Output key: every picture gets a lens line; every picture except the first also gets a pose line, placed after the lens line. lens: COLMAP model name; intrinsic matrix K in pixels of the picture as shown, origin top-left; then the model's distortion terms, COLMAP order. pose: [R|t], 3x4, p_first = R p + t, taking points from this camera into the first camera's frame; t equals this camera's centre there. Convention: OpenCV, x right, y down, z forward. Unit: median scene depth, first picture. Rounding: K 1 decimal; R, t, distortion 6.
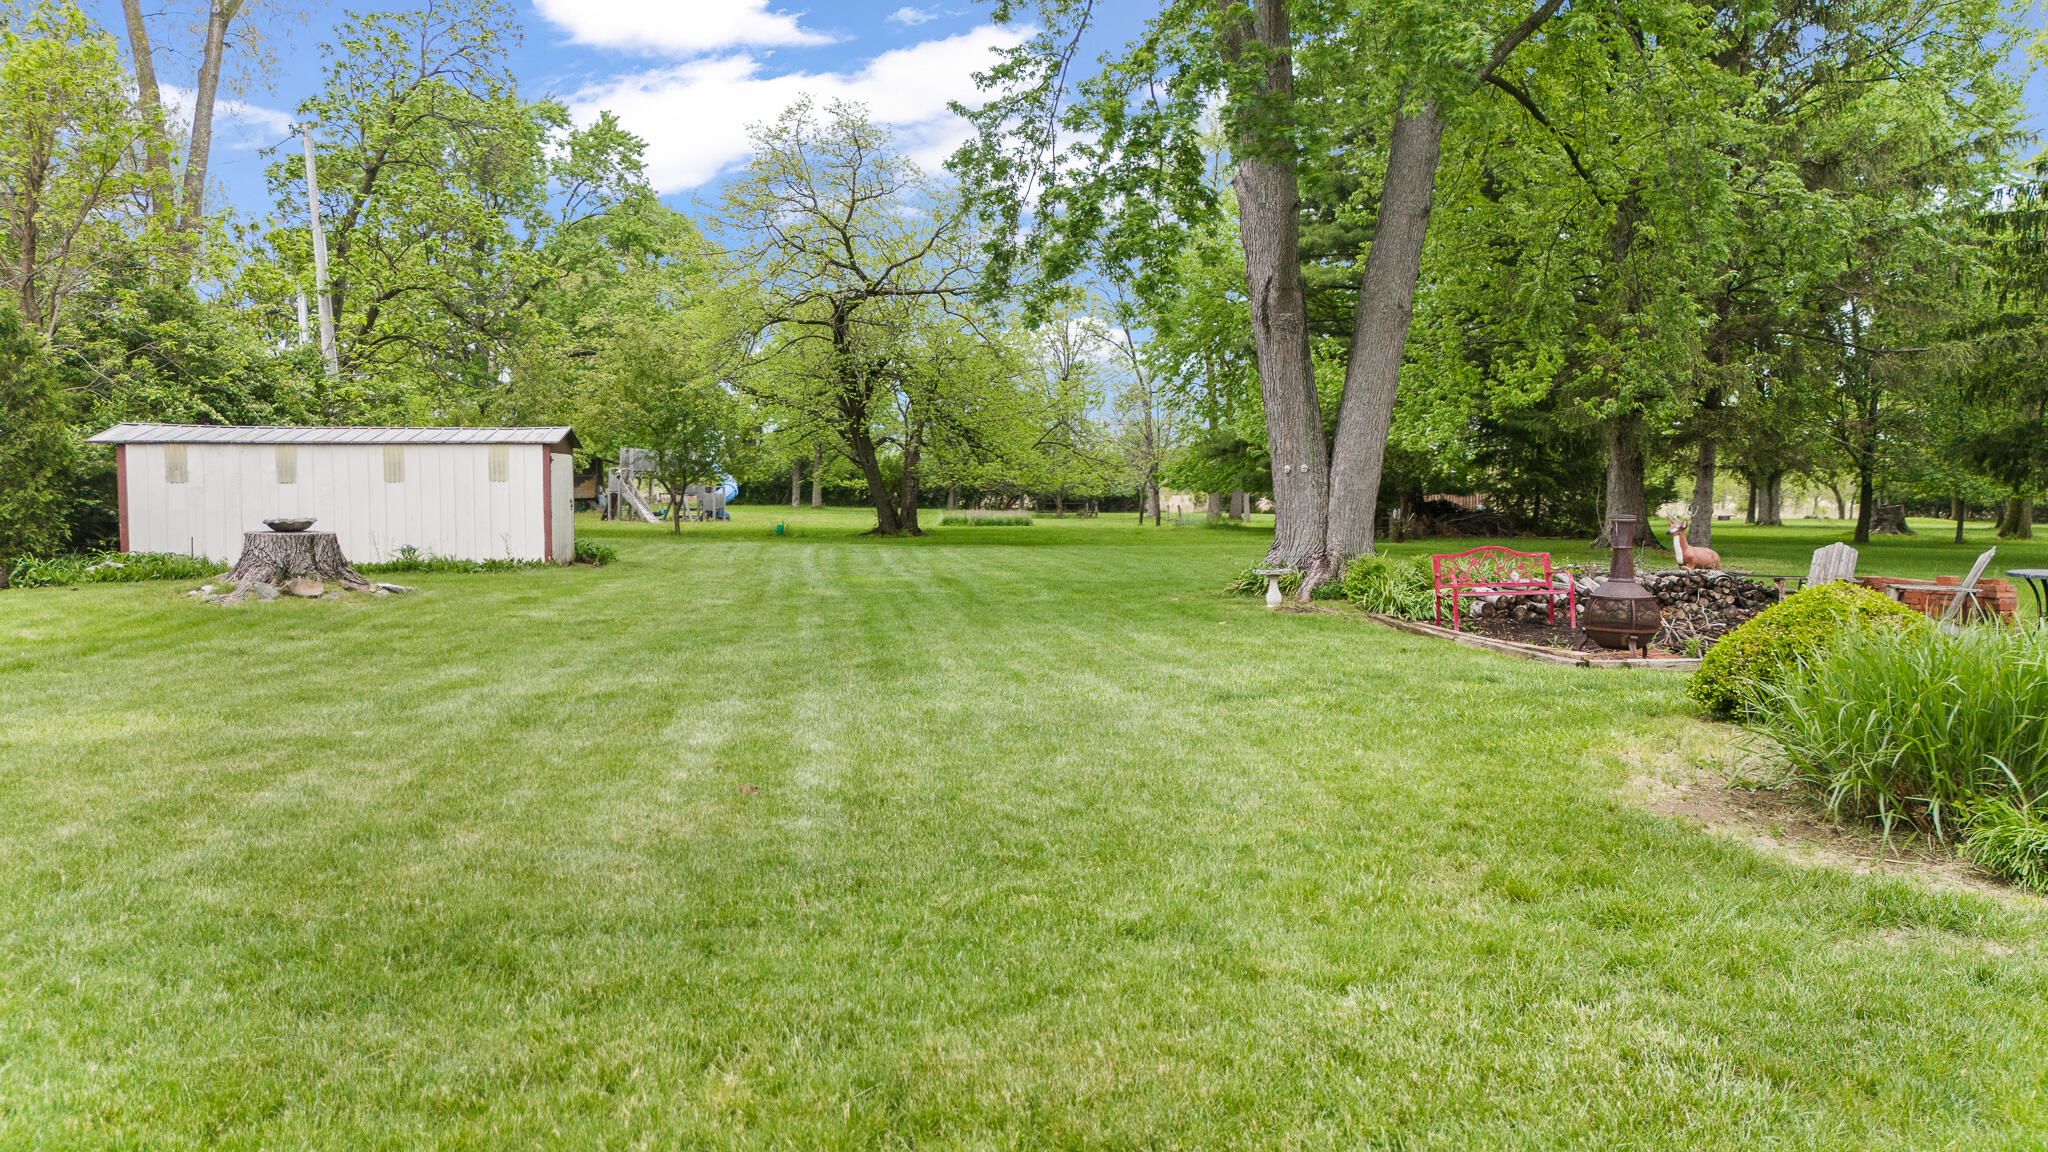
lens RADIAL K [[1557.3, 0, 1016.0], [0, 1557.3, 580.2], [0, 0, 1]] dist [0.062188, -0.067835]
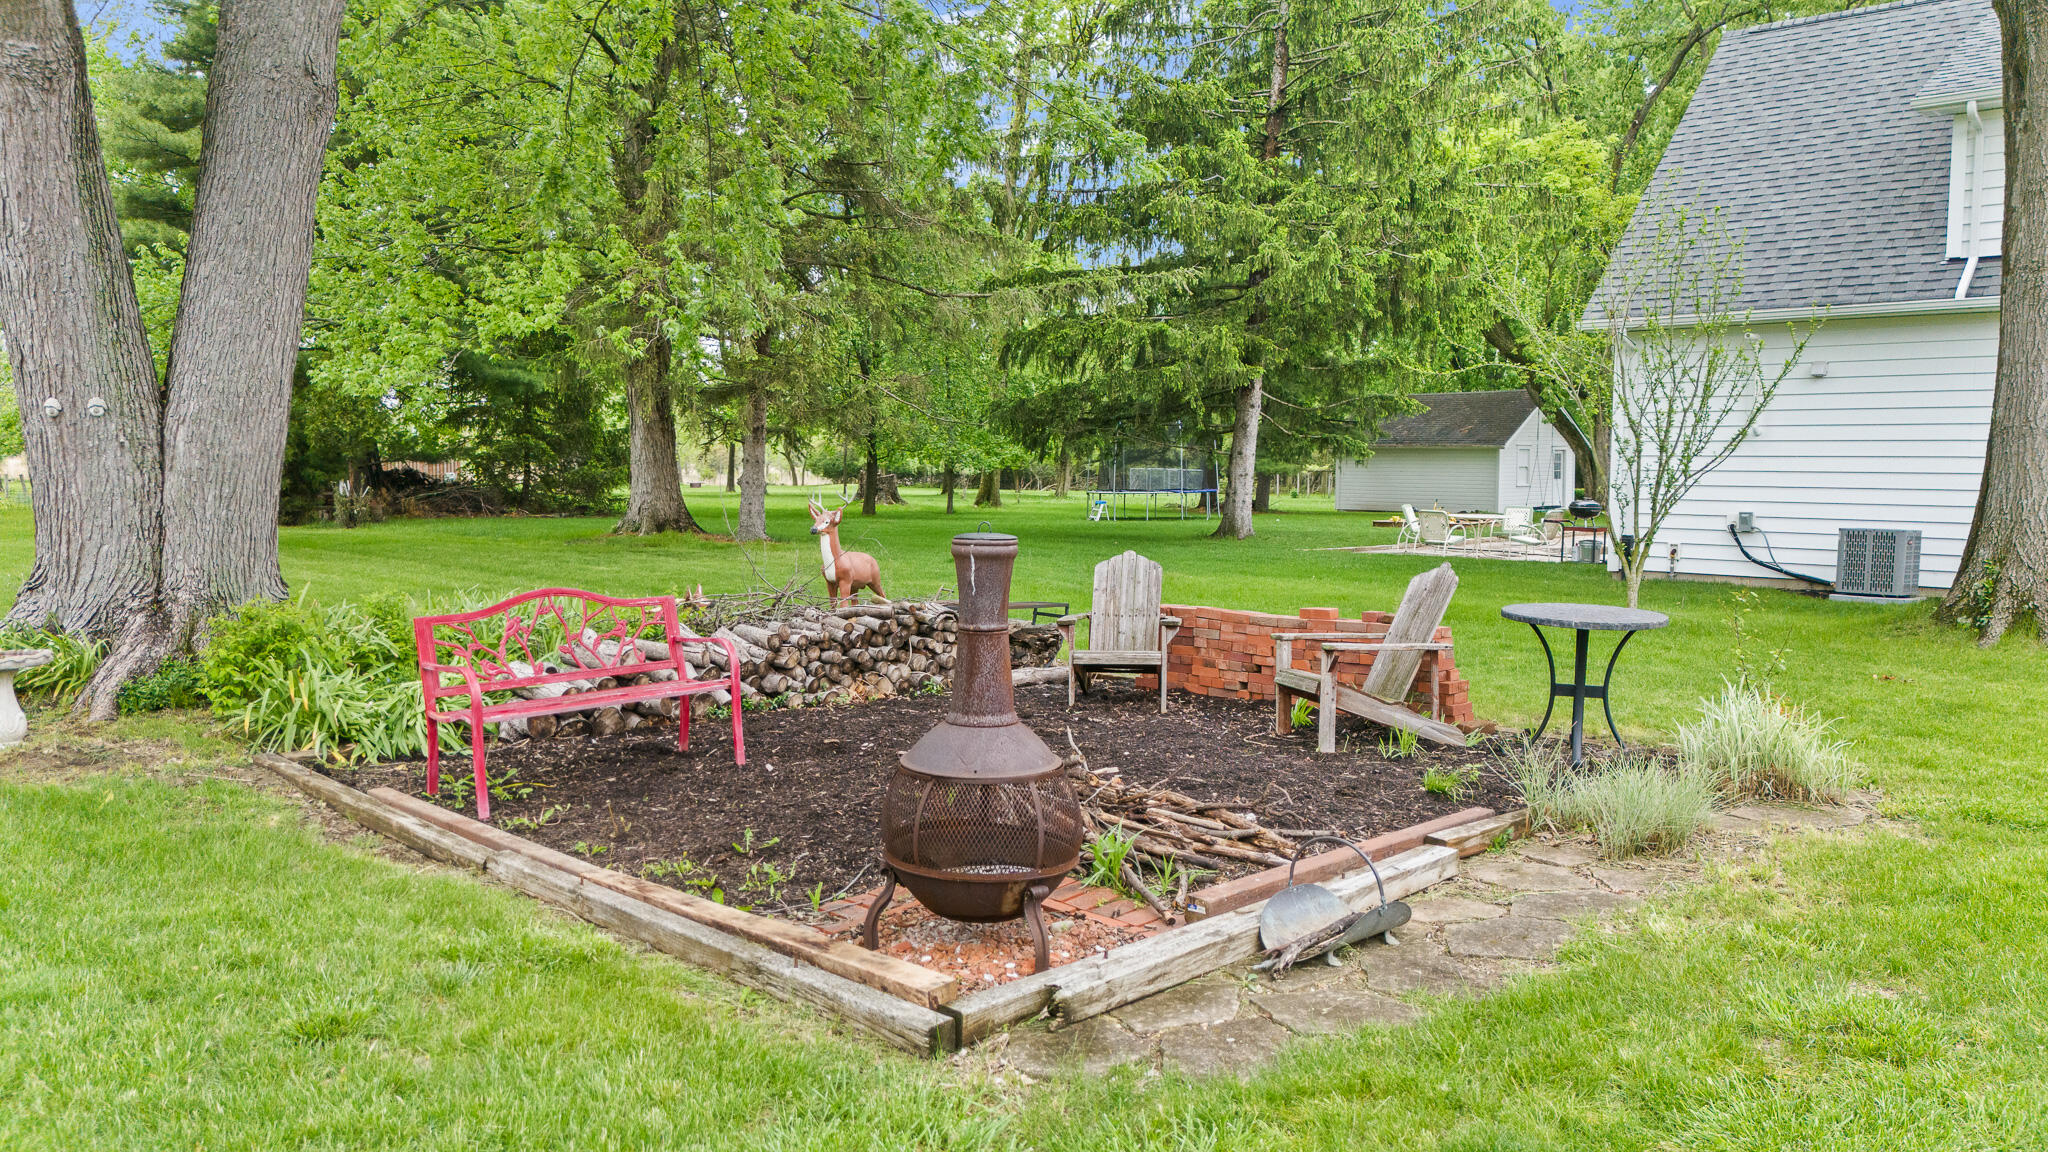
lens RADIAL K [[1557.3, 0, 1020.0], [0, 1557.3, 587.4], [0, 0, 1]] dist [0.062188, -0.067835]
pose [[0.802290, -0.048119, 0.594992, 0.078391], [0.032705, 0.998792, 0.036677, -0.017541], [-0.596038, -0.009966, 0.802894, 0.301449]]
